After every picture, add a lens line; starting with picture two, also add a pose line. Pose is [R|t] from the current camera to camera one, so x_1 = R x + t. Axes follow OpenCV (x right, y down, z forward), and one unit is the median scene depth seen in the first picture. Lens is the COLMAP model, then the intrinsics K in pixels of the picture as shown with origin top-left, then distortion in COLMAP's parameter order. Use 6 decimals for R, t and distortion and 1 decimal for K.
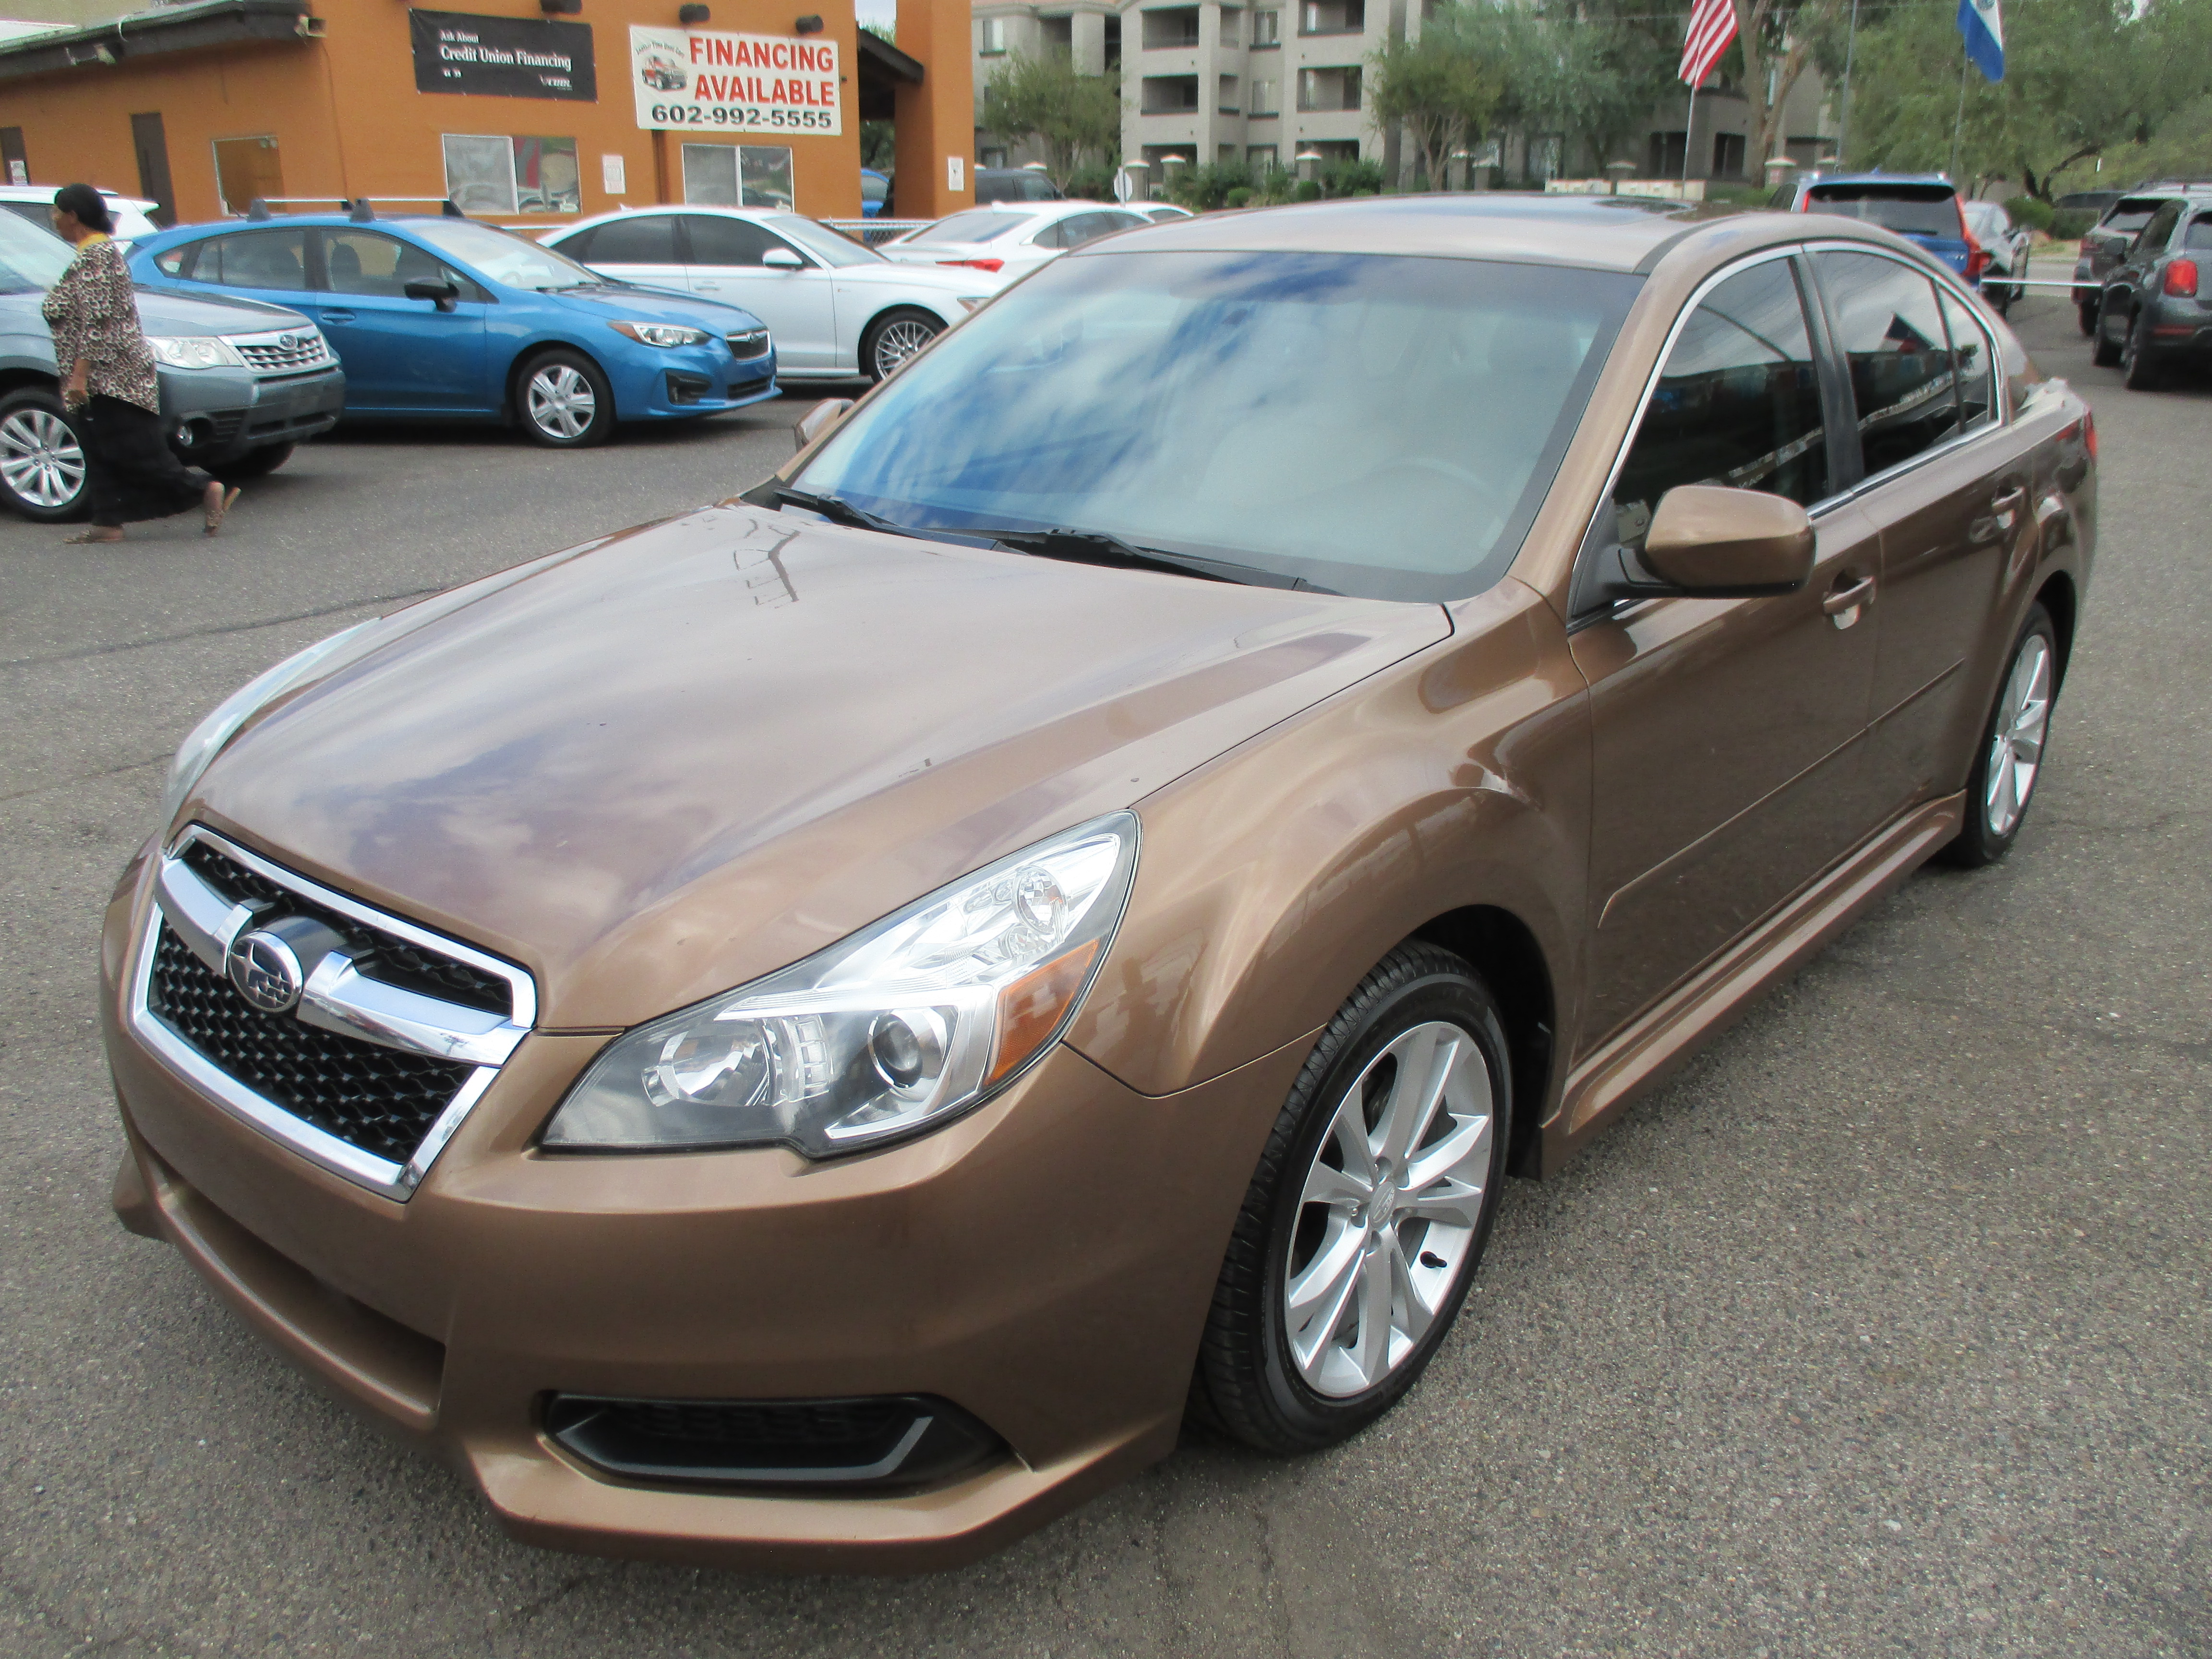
lens RADIAL K [[1785.1, 0, 1111.2], [0, 1785.1, 859.7], [0, 0, 1]] dist [-0.037635, 0.009461]
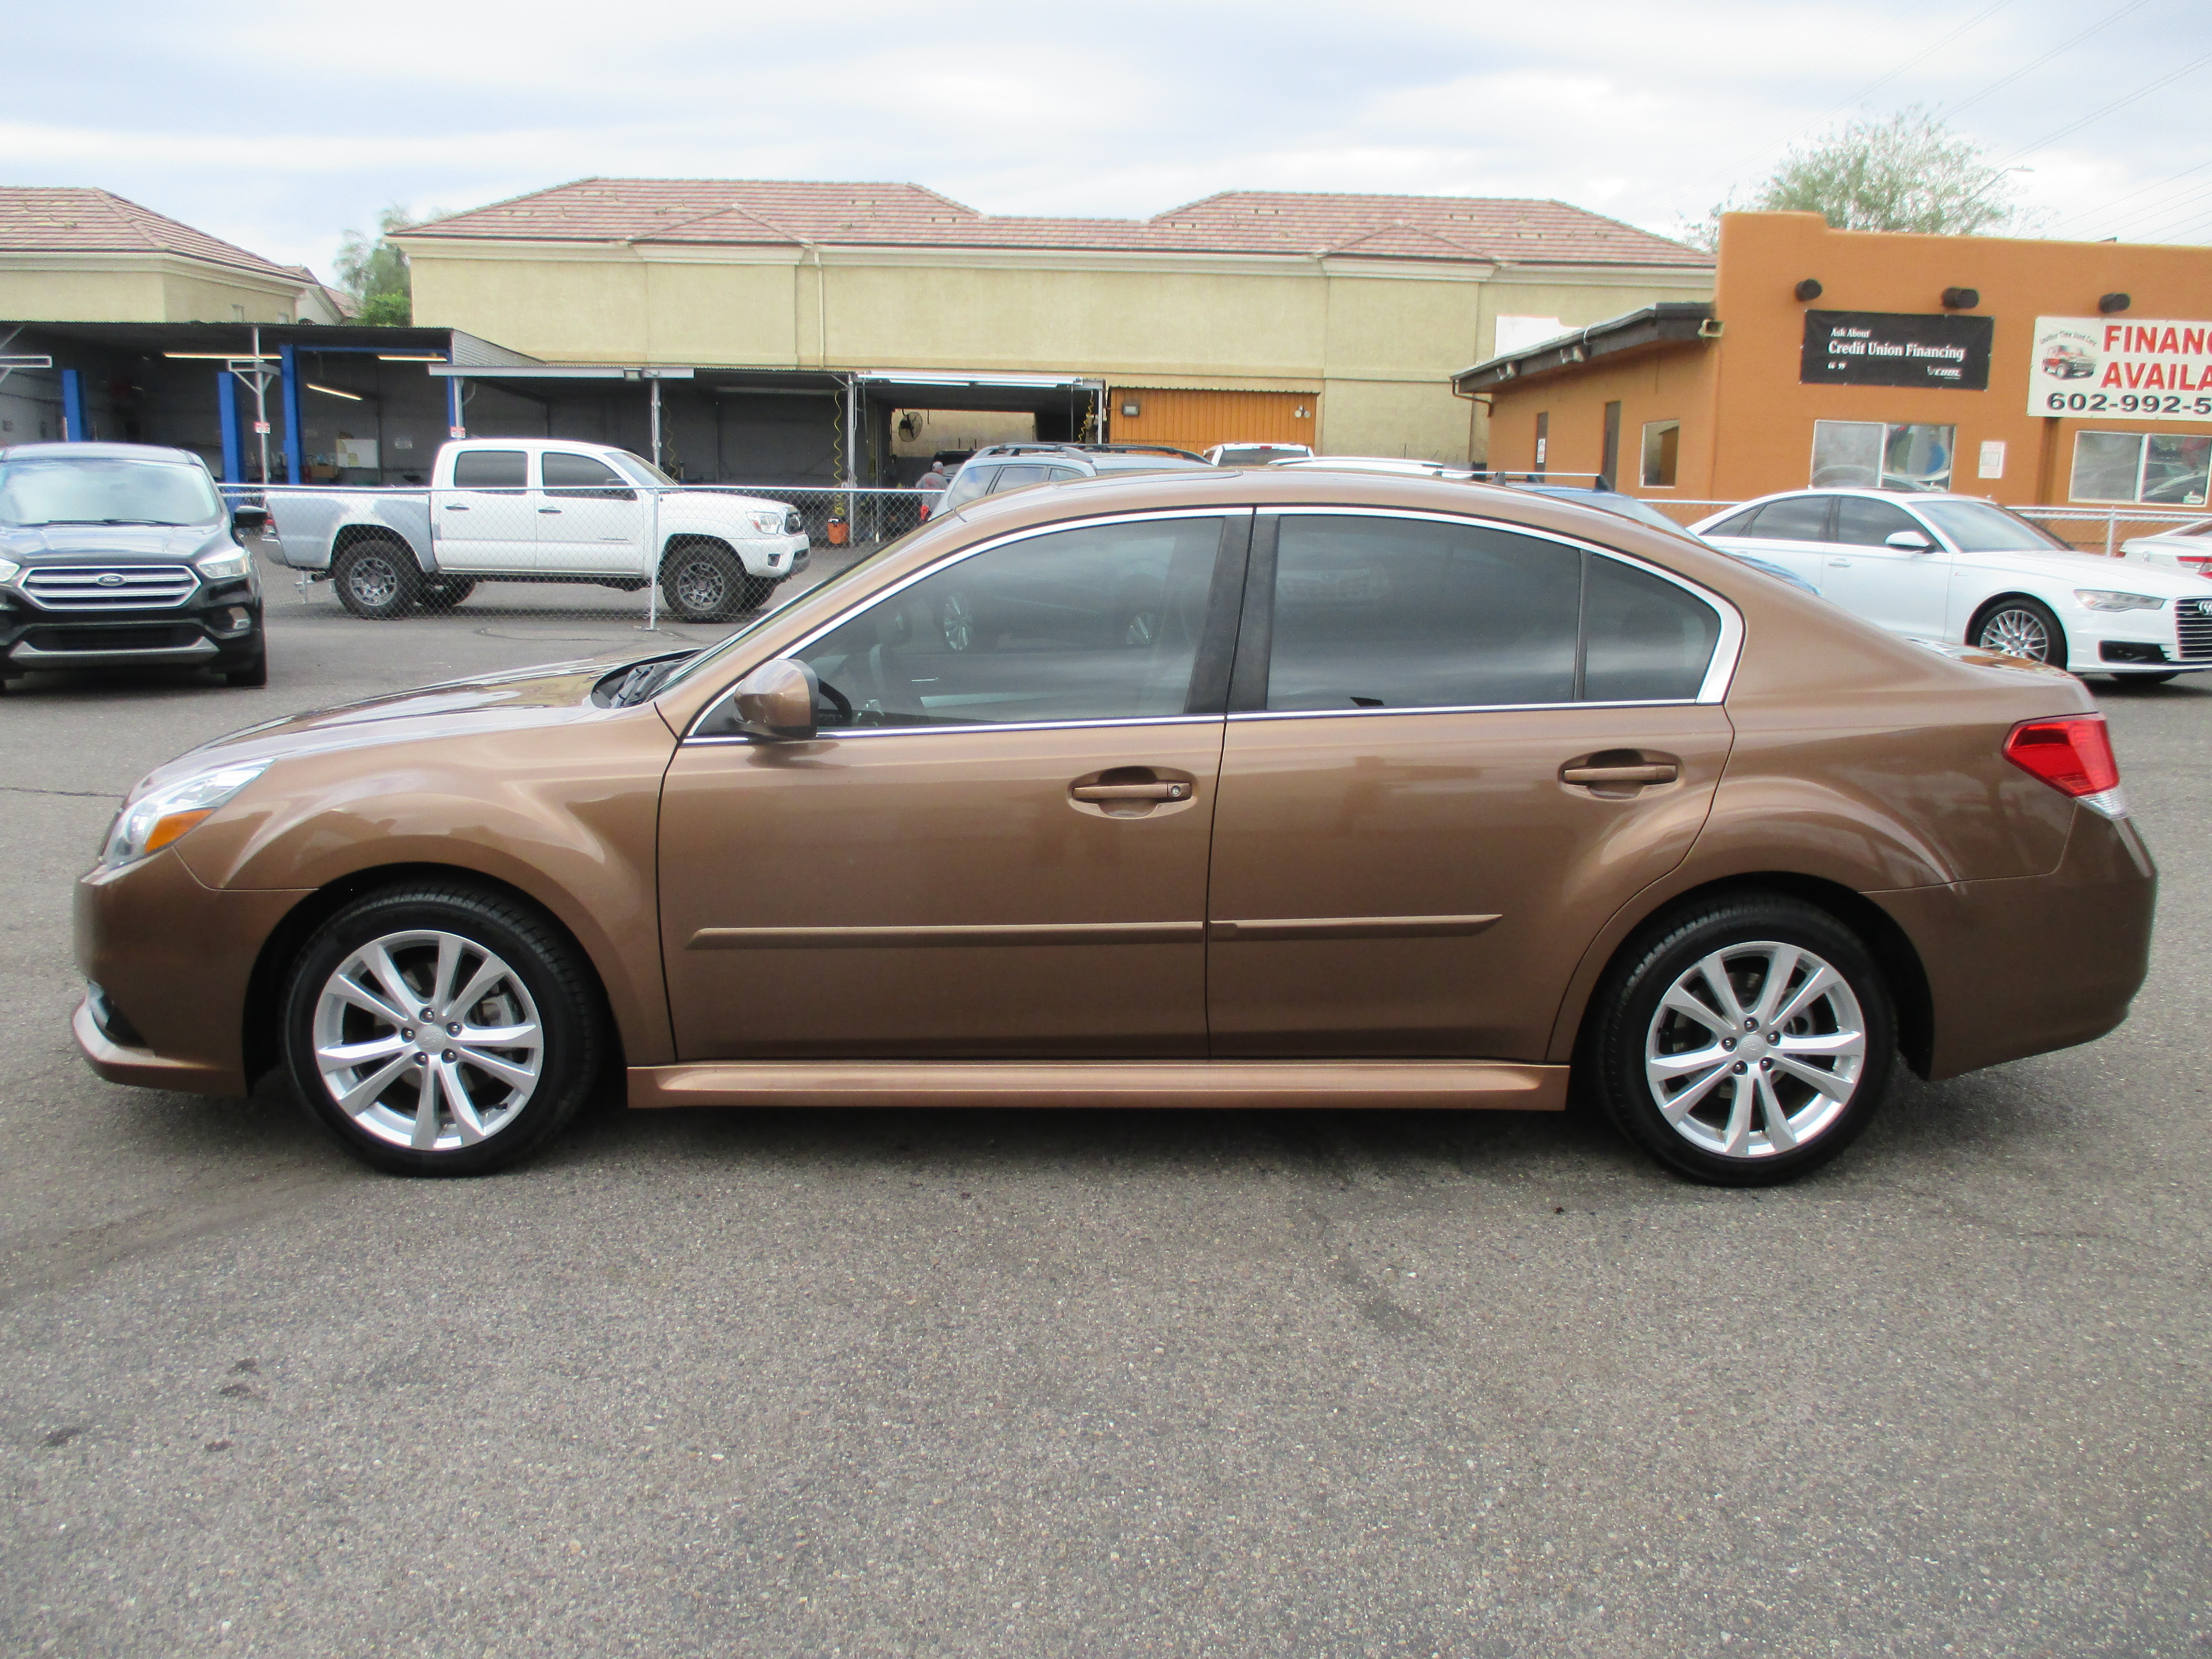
lens RADIAL K [[1785.1, 0, 1111.2], [0, 1785.1, 859.7], [0, 0, 1]] dist [-0.037635, 0.009461]
pose [[0.675438, 0.167183, -0.718215, 0.138589], [-0.270628, 0.962200, -0.030533, -0.007032], [0.685961, 0.214992, 0.695151, 0.019181]]
